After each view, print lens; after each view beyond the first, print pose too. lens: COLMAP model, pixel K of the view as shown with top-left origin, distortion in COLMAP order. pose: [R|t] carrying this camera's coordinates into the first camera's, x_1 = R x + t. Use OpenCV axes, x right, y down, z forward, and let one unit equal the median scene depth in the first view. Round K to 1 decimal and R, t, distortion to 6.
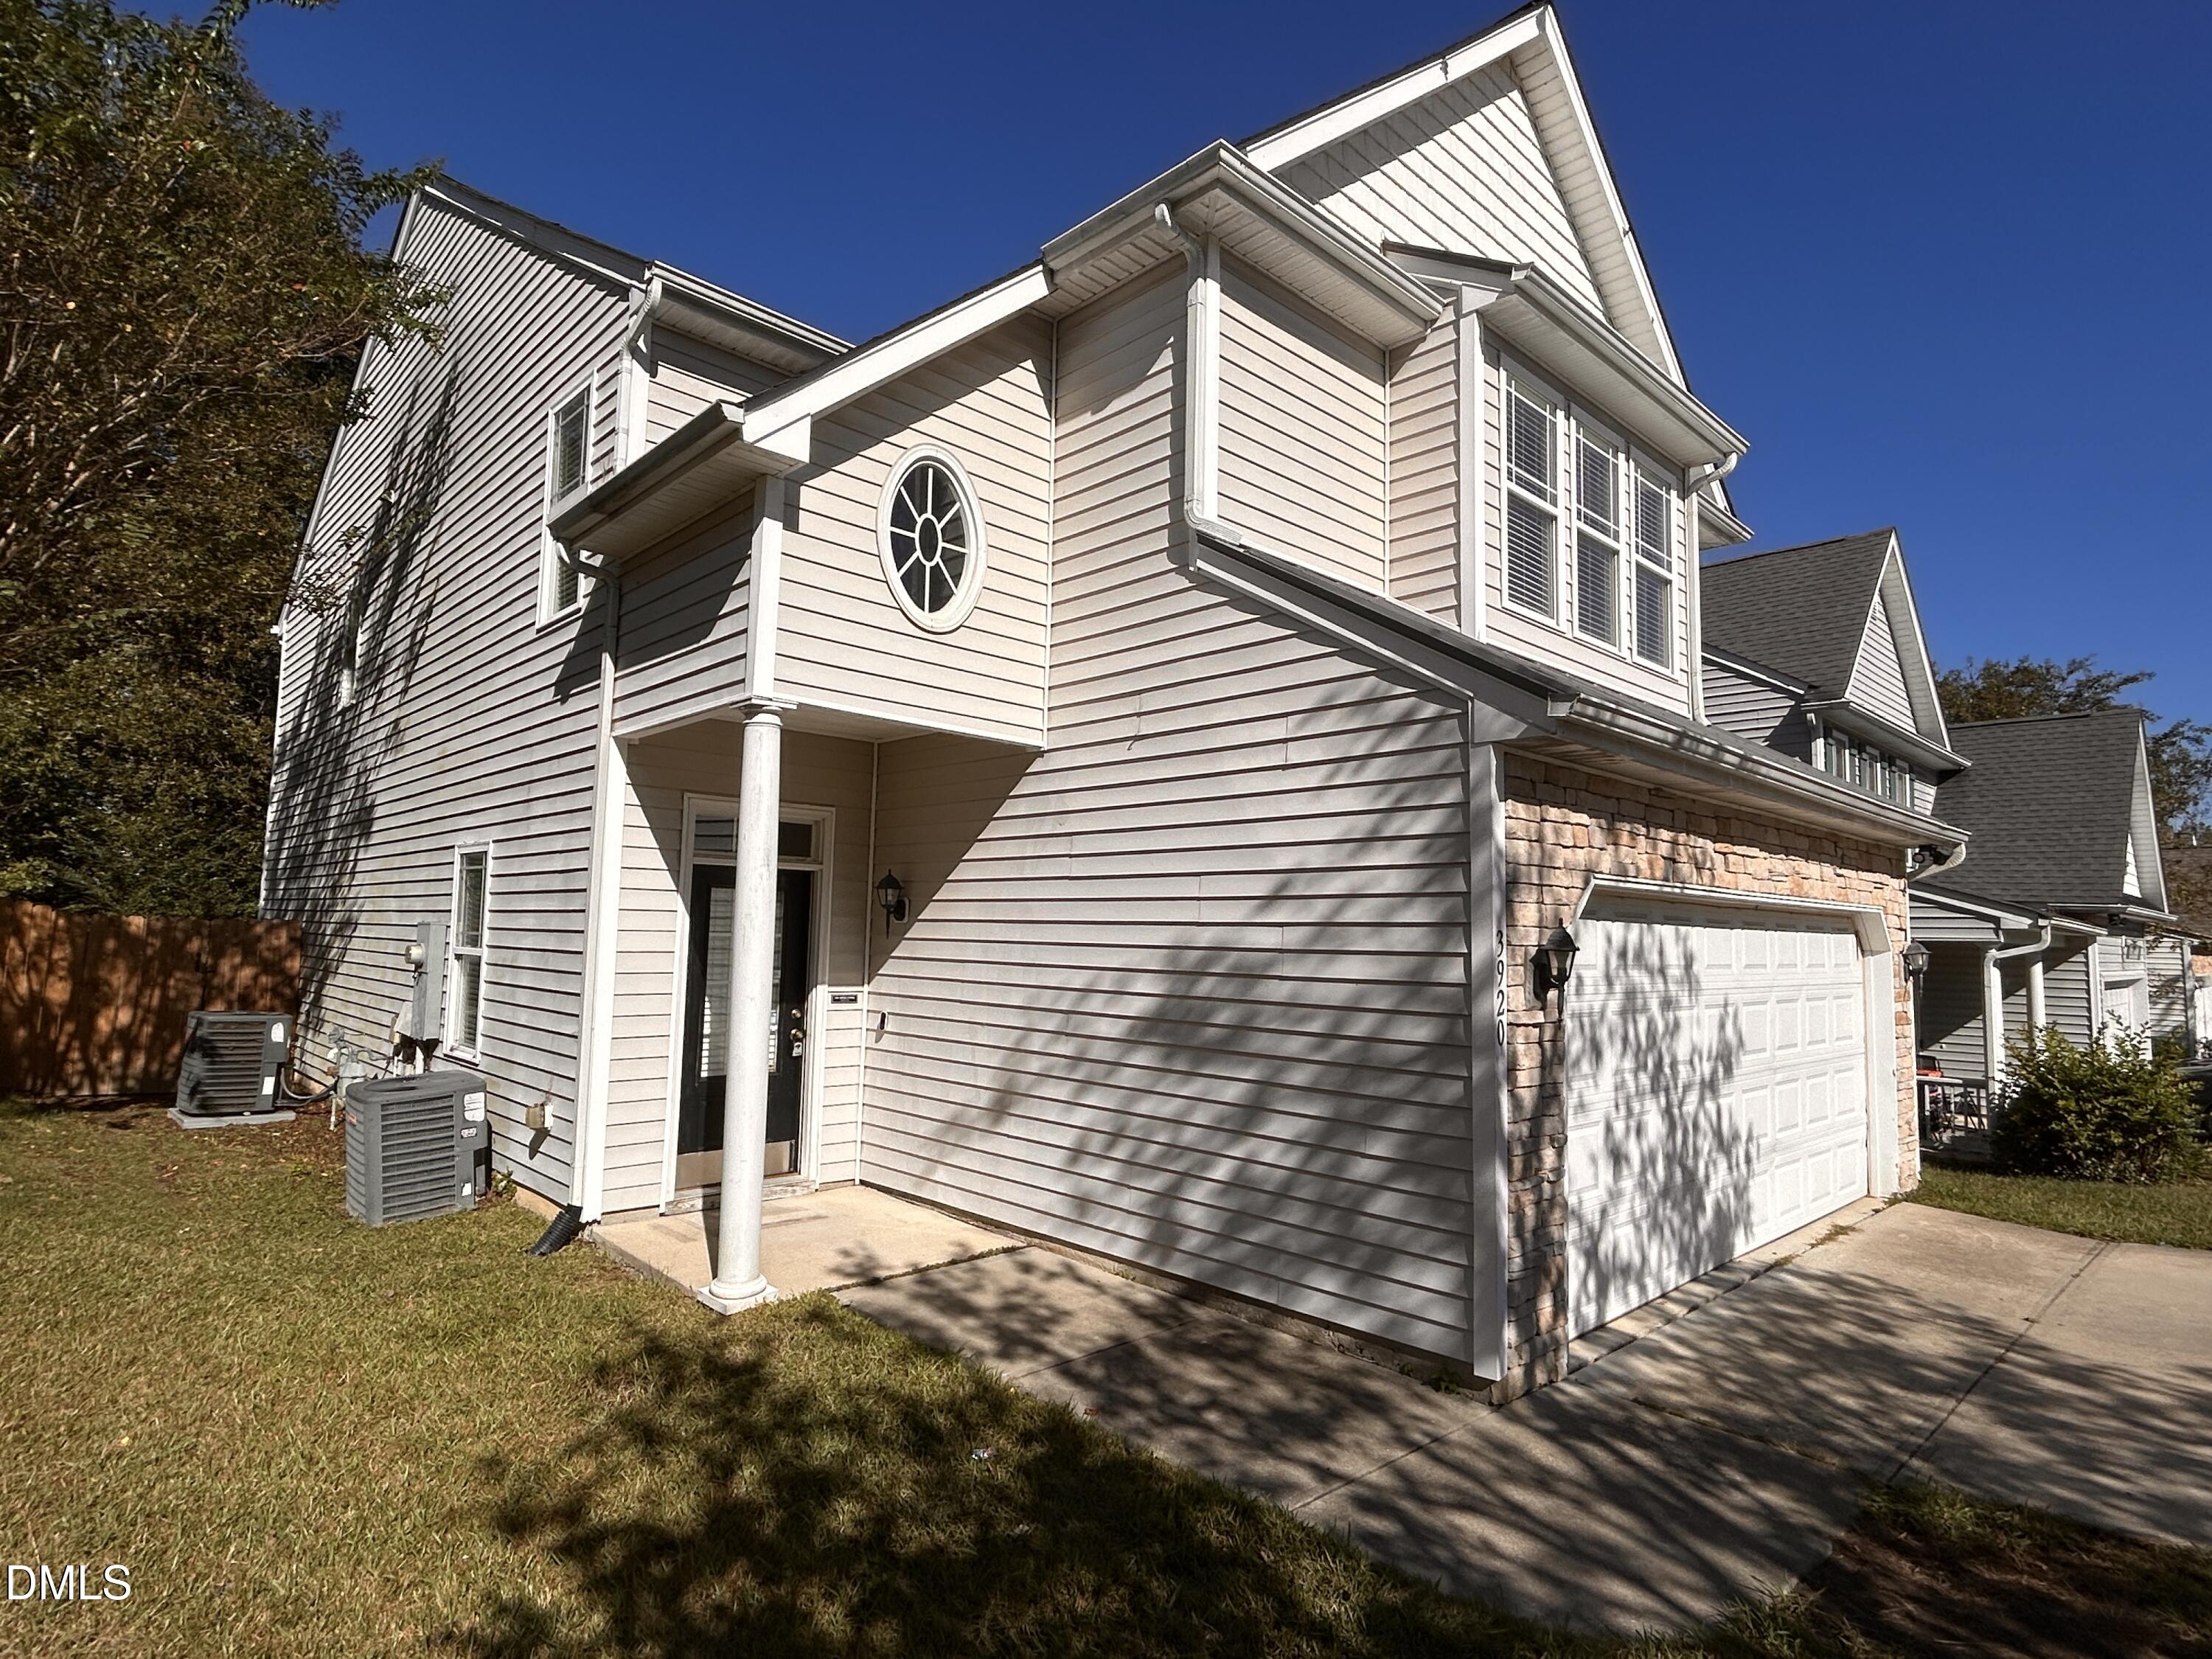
lens RADIAL K [[1167.5, 0, 1106.0], [0, 1167.5, 829.5], [0, 0, 1]] dist [-0.000033, 0.000242]
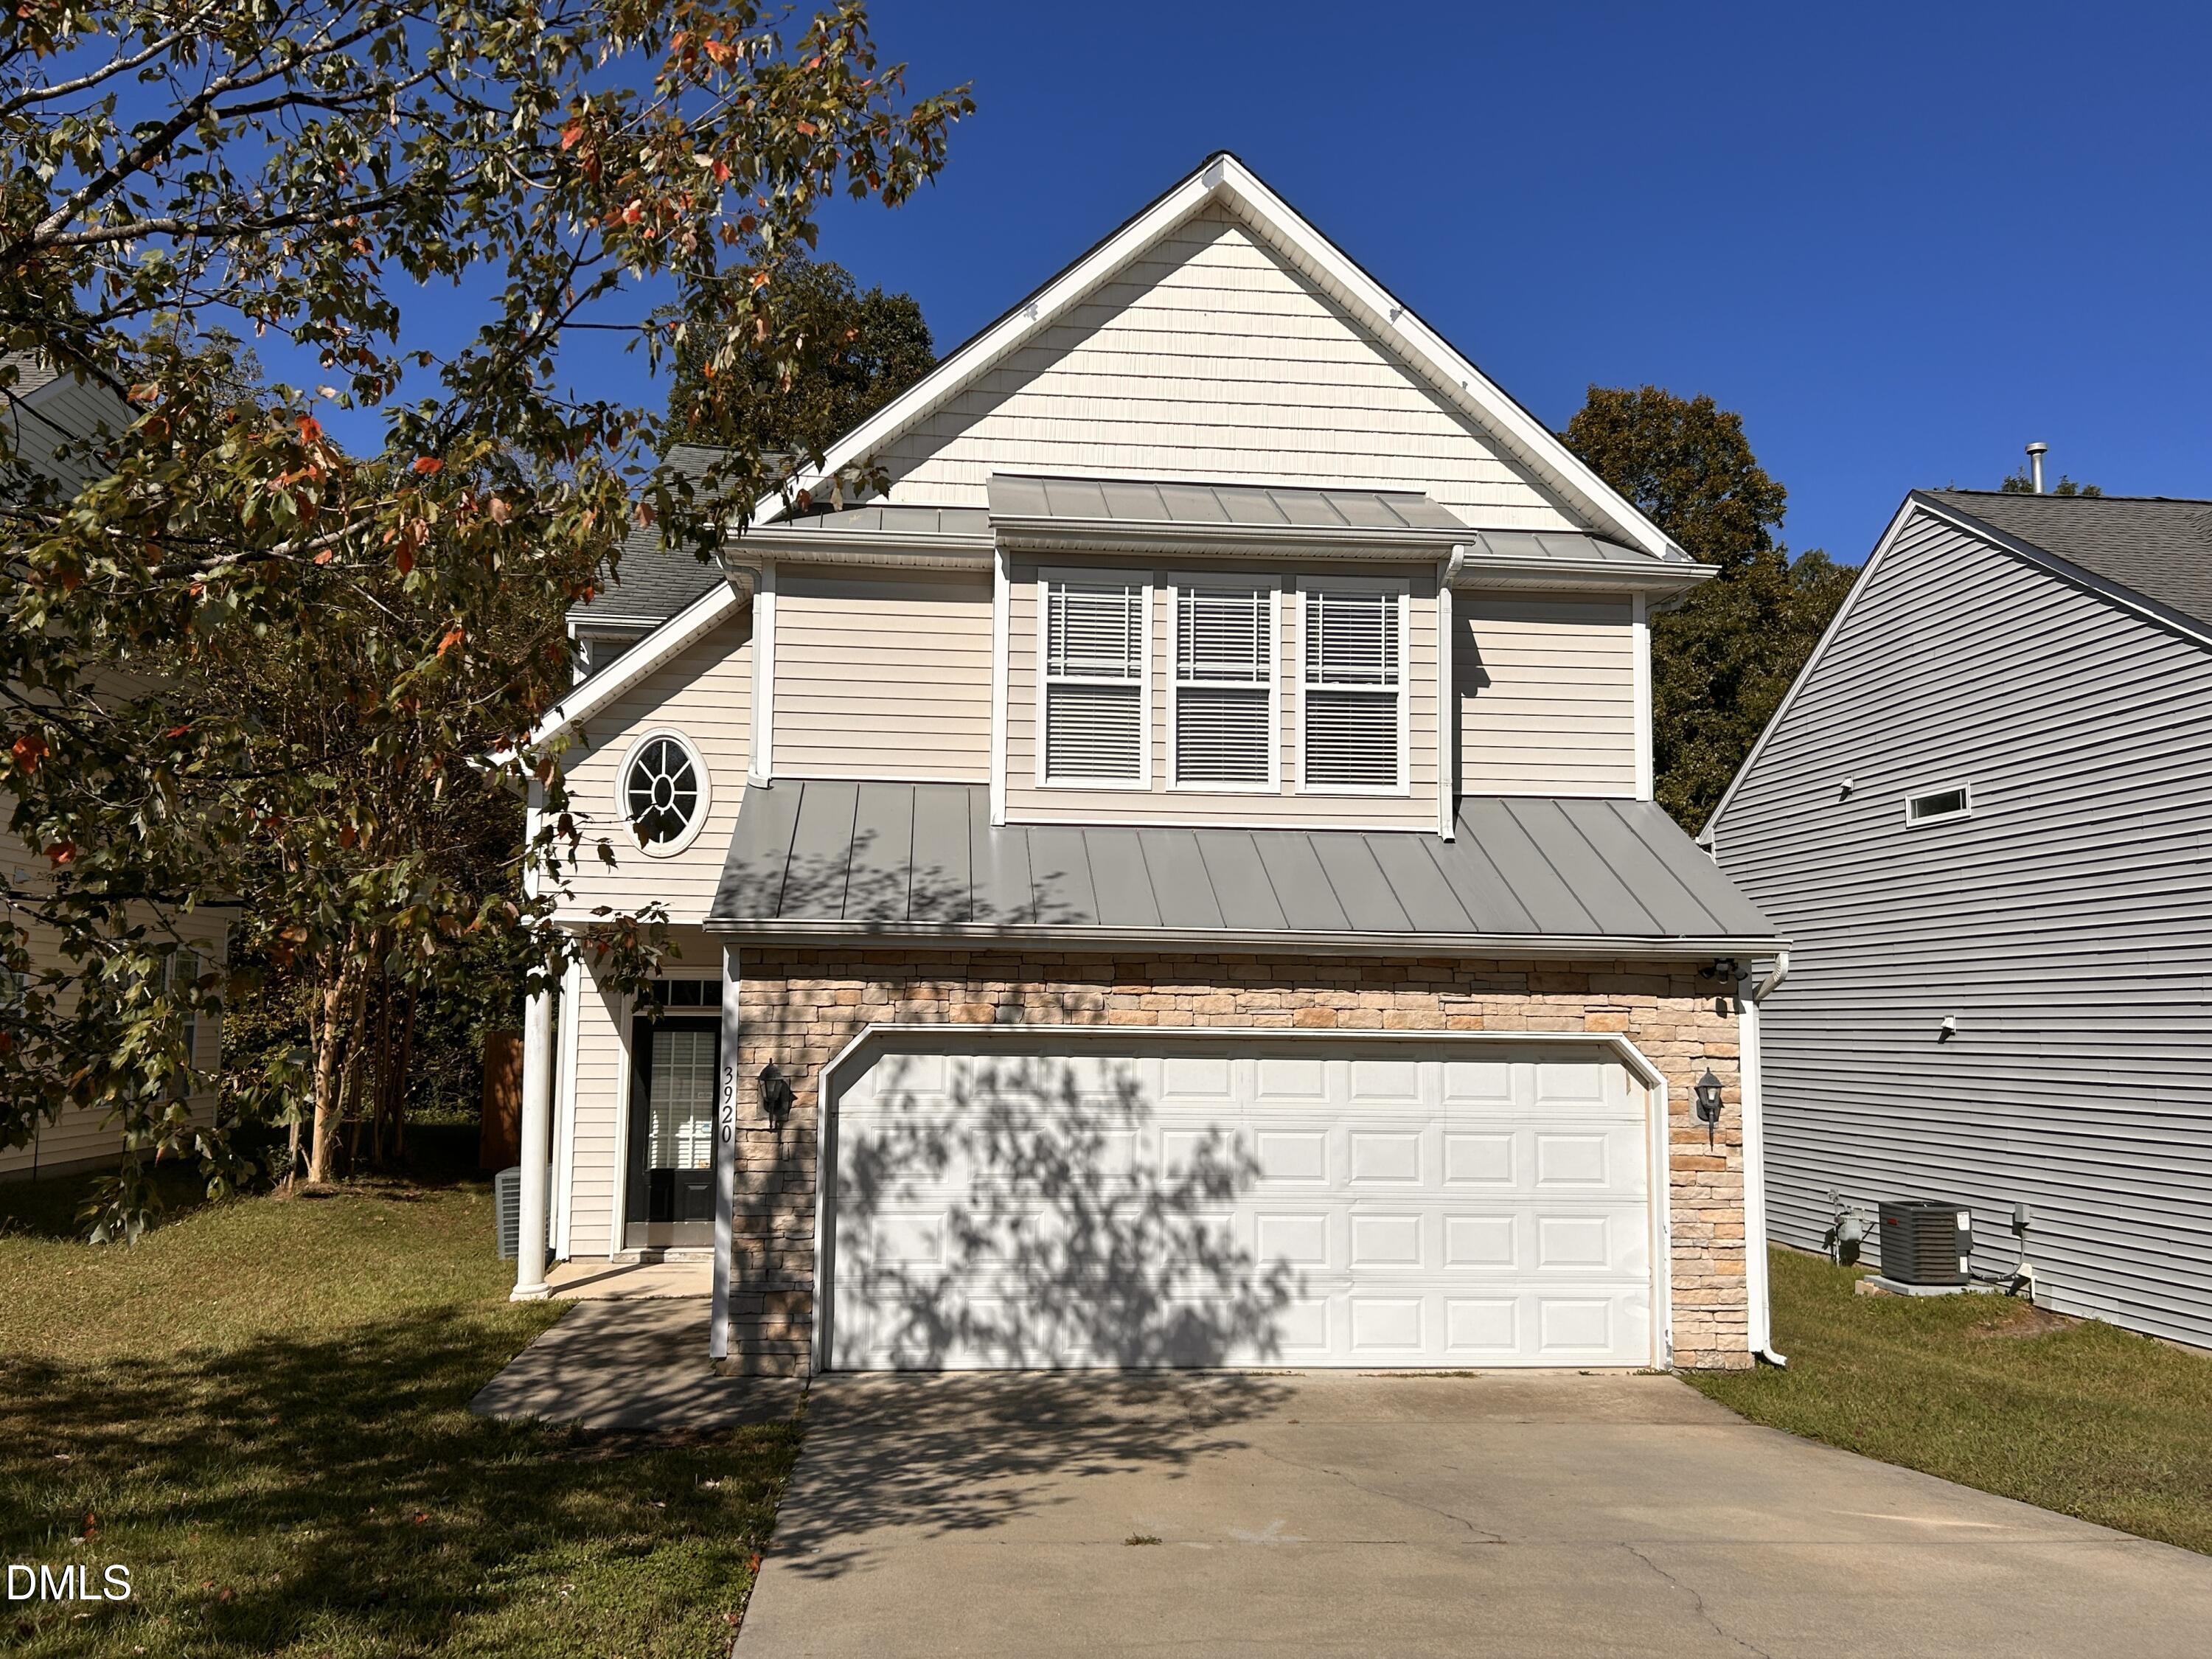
lens RADIAL K [[1835.2, 0, 1106.0], [0, 1835.2, 829.5], [0, 0, 1]] dist [0.058752, -0.000098]
pose [[0.790763, -0.079921, -0.606882, 1.402309], [0.064330, 0.996800, -0.047447, -0.050096], [0.608732, -0.001521, 0.793374, -0.400253]]
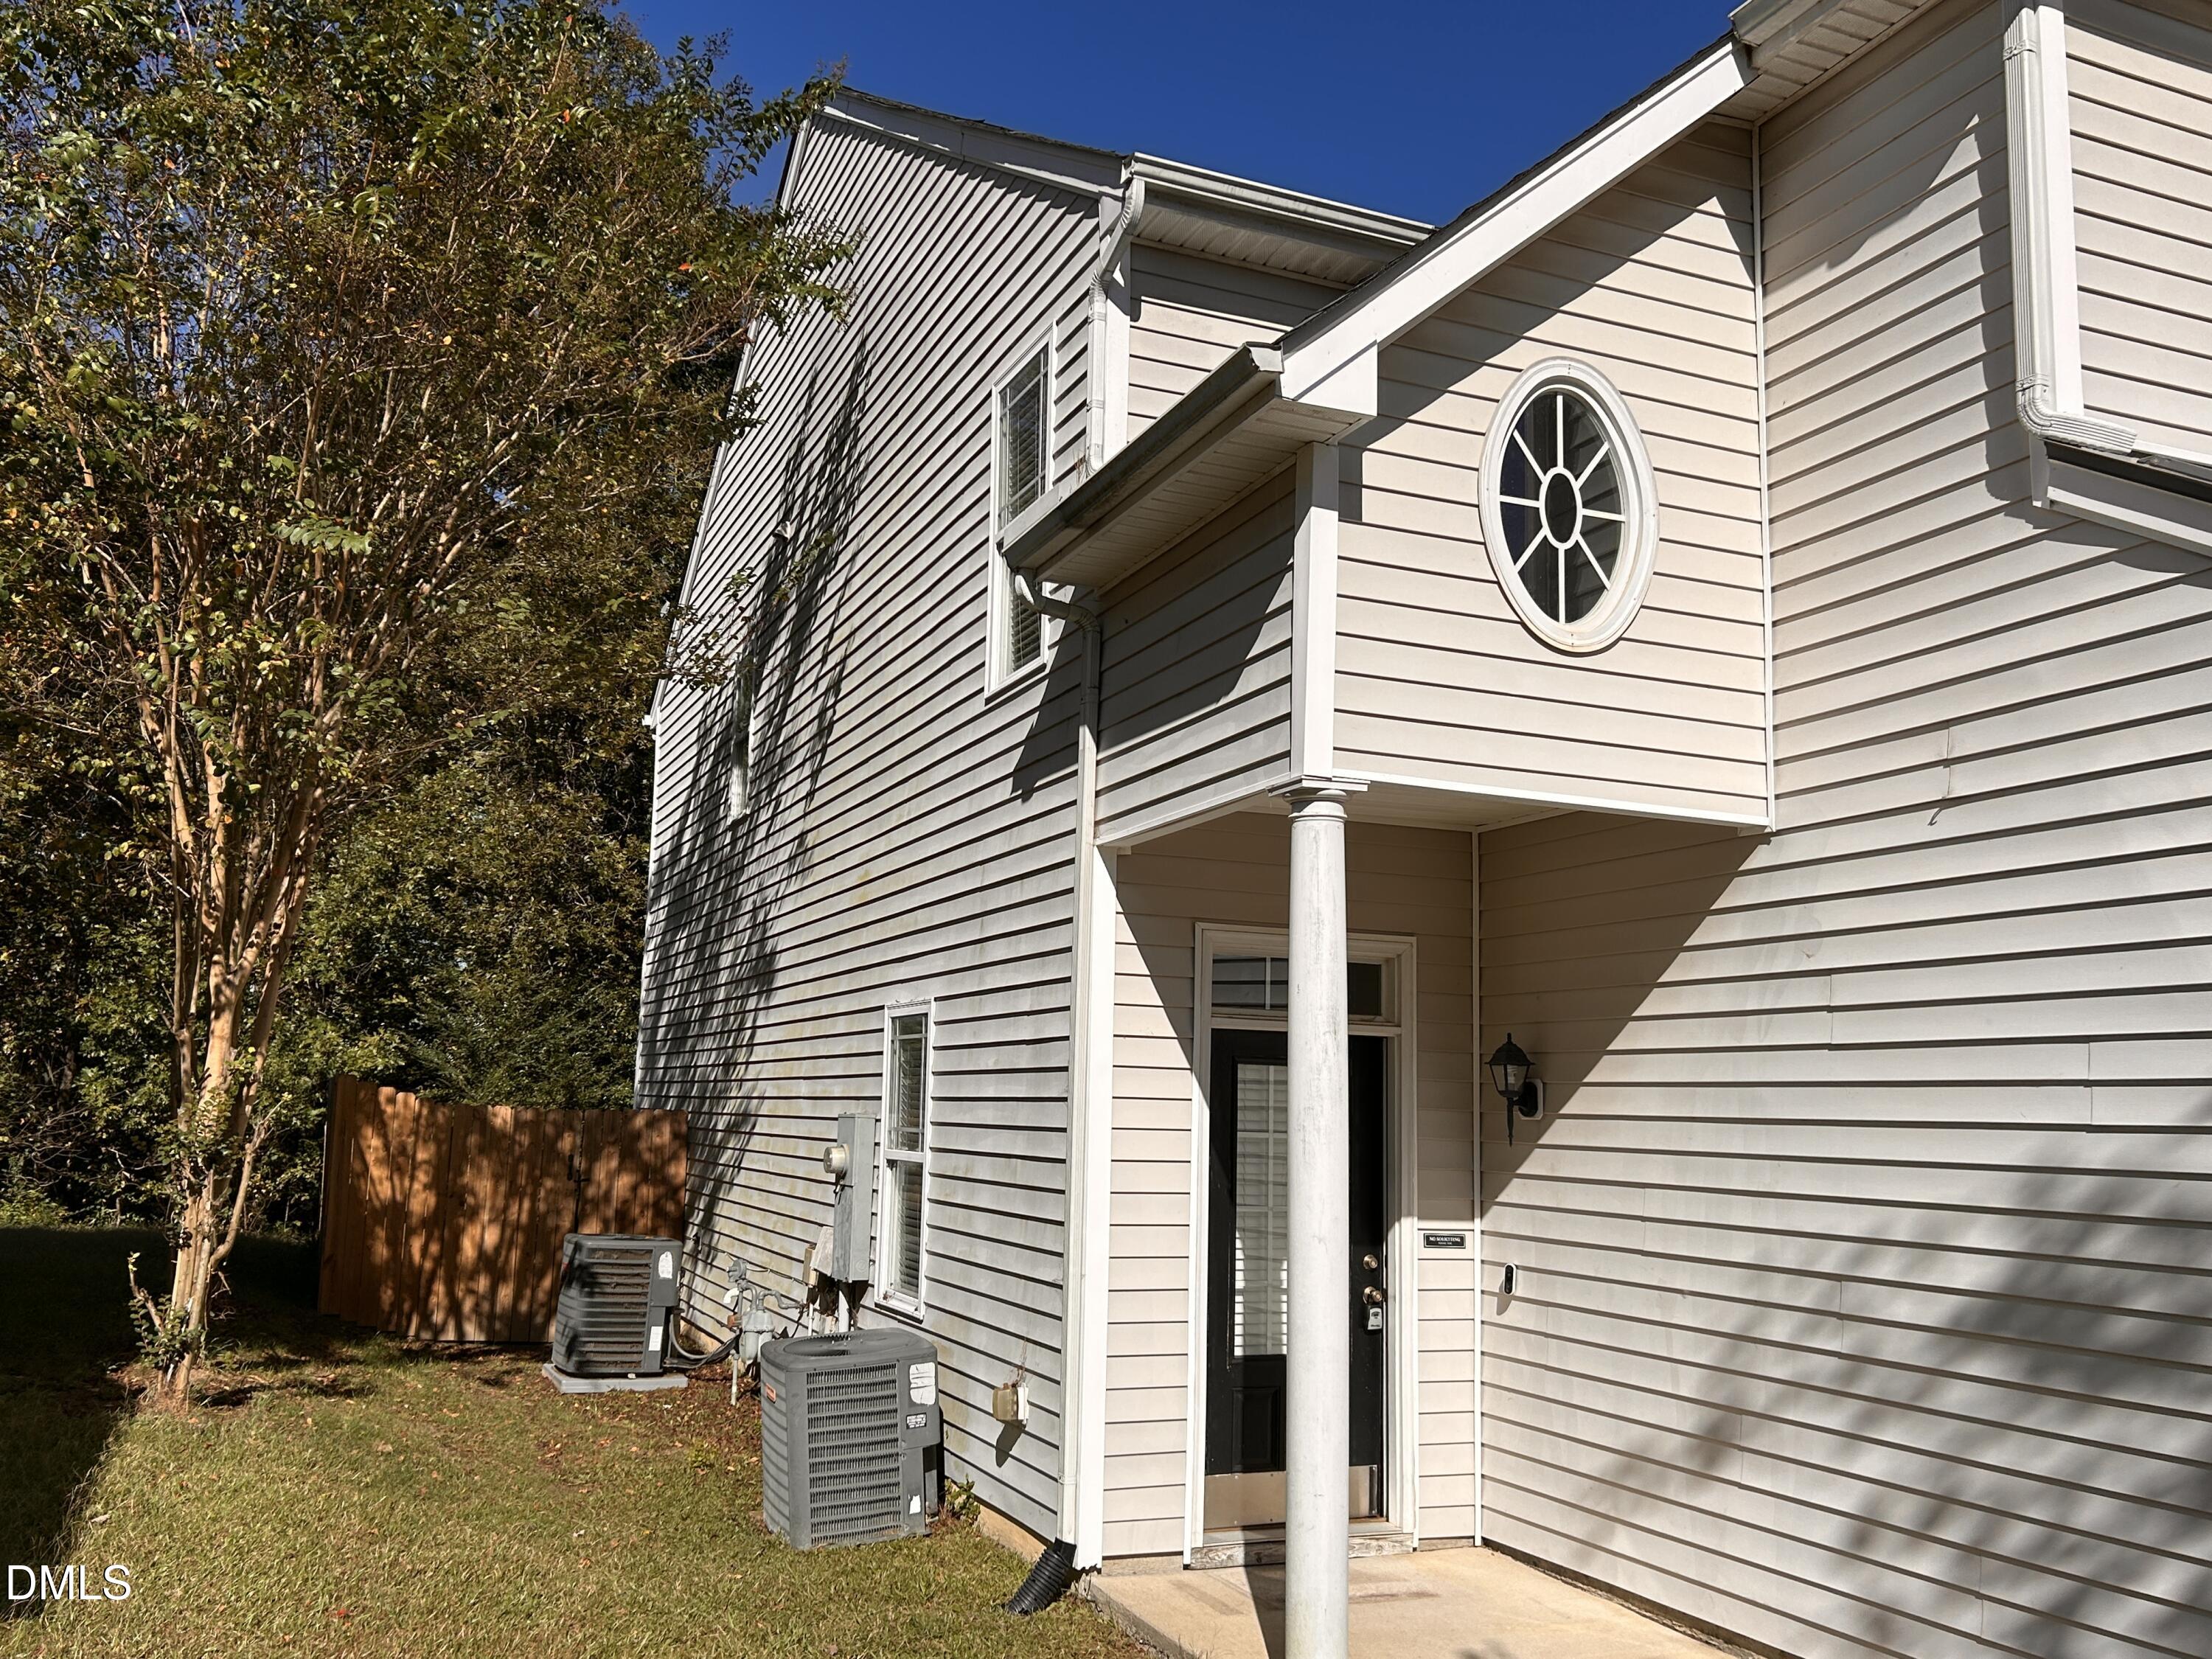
lens RADIAL K [[1853.7, 0, 1100.4], [0, 1853.7, 853.8], [0, 0, 1]] dist [0.087078, -0.129074]
pose [[0.931322, -0.047803, -0.361046, -0.024217], [0.026827, 0.997660, -0.062890, -0.004920], [0.363207, 0.048885, 0.930425, -0.014562]]
